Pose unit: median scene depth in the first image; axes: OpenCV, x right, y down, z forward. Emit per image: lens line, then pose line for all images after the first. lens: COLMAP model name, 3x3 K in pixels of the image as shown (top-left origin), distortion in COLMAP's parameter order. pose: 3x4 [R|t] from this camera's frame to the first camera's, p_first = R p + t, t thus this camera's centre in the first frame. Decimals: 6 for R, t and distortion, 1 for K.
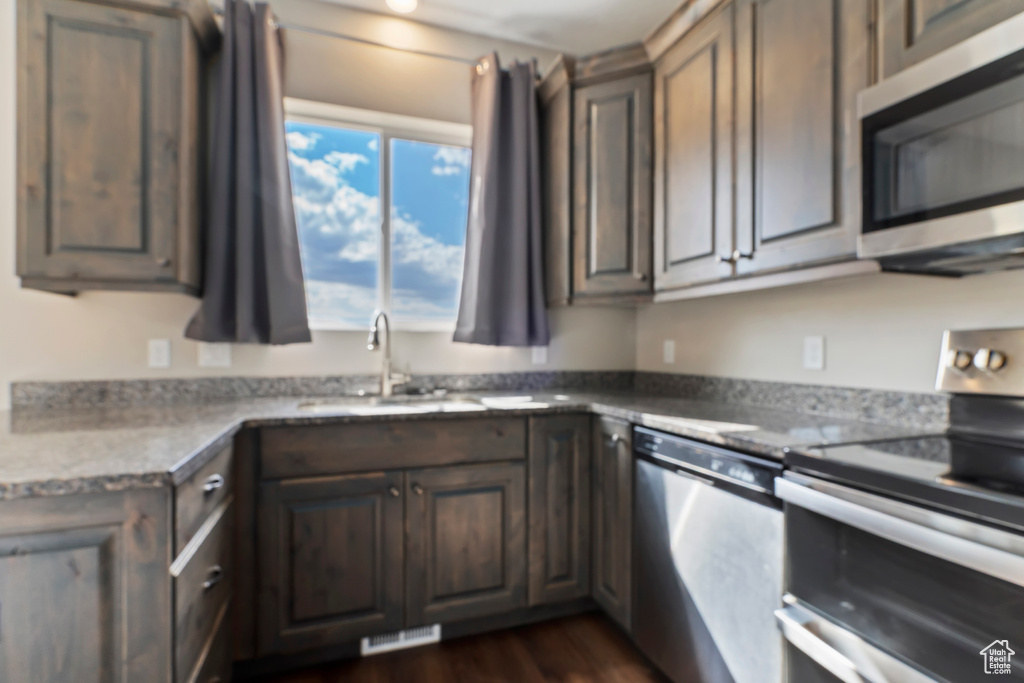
lens RADIAL K [[489.1, 0, 511.9], [0, 489.1, 346.9], [0, 0, 1]] dist [-0.000960, 0.000549]
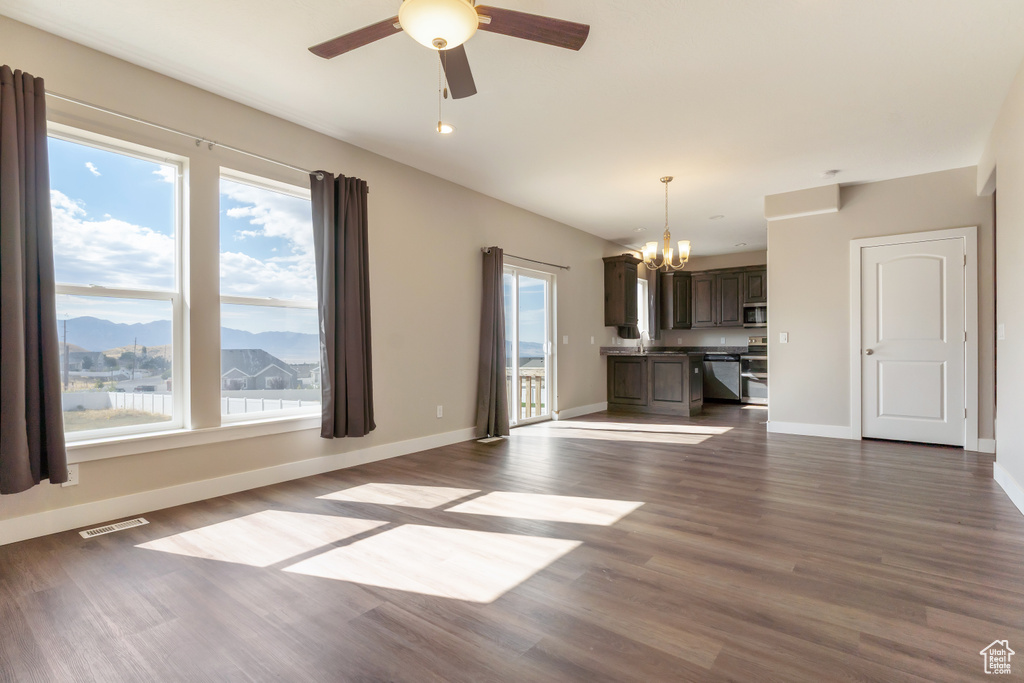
lens RADIAL K [[489.1, 0, 508.0], [0, 489.1, 346.6], [0, 0, 1]] dist [-0.000960, 0.000549]
pose [[0.839289, -0.001587, 0.543684, -3.597525], [0.001370, 0.999999, 0.000804, 0.057421], [-0.543685, 0.000070, 0.839290, -1.858132]]
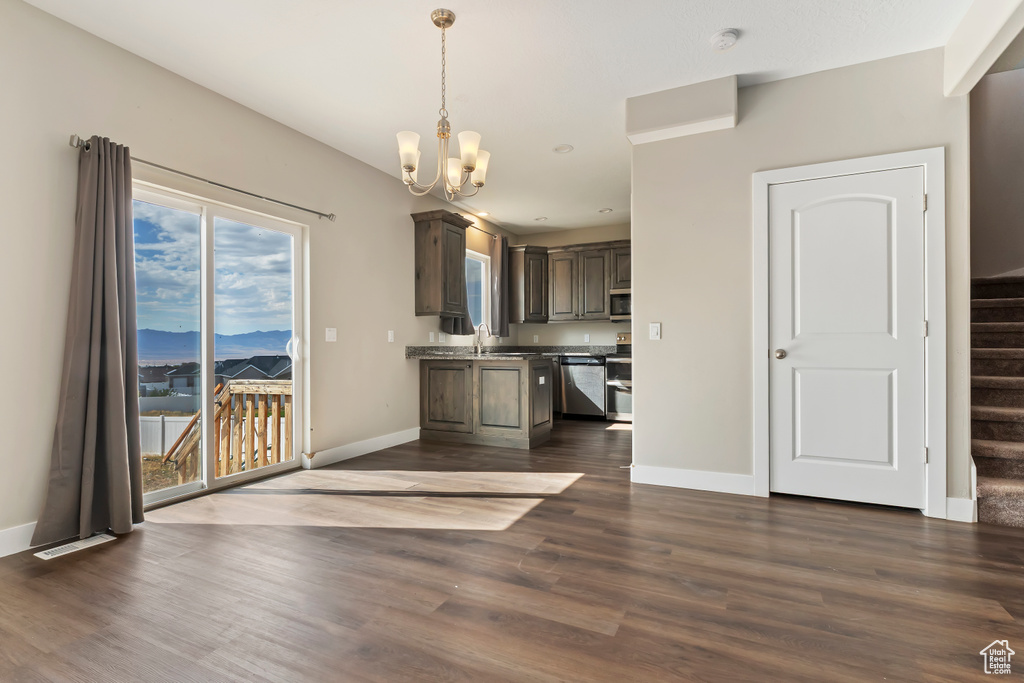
lens RADIAL K [[489.1, 0, 508.1], [0, 489.1, 344.4], [0, 0, 1]] dist [-0.000960, 0.000549]
pose [[0.709220, 0.000017, 0.704987, -2.353521], [0.001576, 0.999997, -0.001609, 0.059637], [-0.704985, 0.002252, 0.709218, -1.235874]]
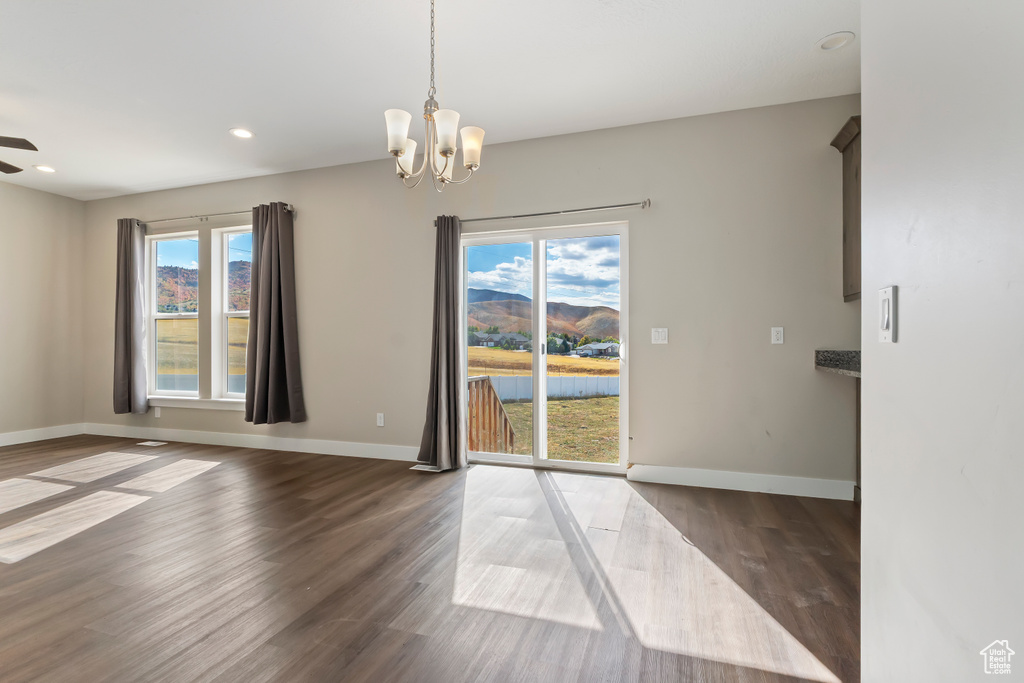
lens RADIAL K [[489.1, 0, 513.7], [0, 489.1, 341.3], [0, 0, 1]] dist [-0.000960, 0.000549]
pose [[0.795566, -0.000589, -0.605867, -0.754756], [0.004647, 0.999976, 0.005131, 0.021928], [0.605849, -0.006898, 0.795549, -1.015112]]
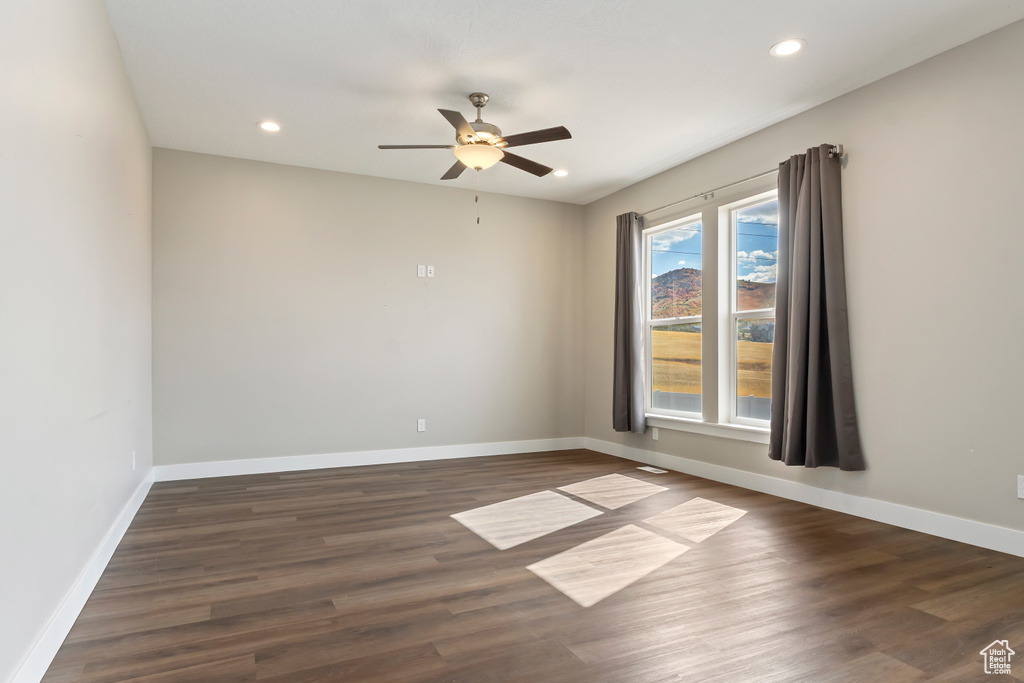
lens RADIAL K [[576.4, 0, 502.5], [0, 576.4, 360.1], [0, 0, 1]] dist [0.020995, 0.000848]
pose [[0.121575, 0.003068, -0.992578, -1.301821], [0.003656, 0.999987, 0.003538, 0.056779], [0.992576, -0.004059, 0.121562, -1.102803]]
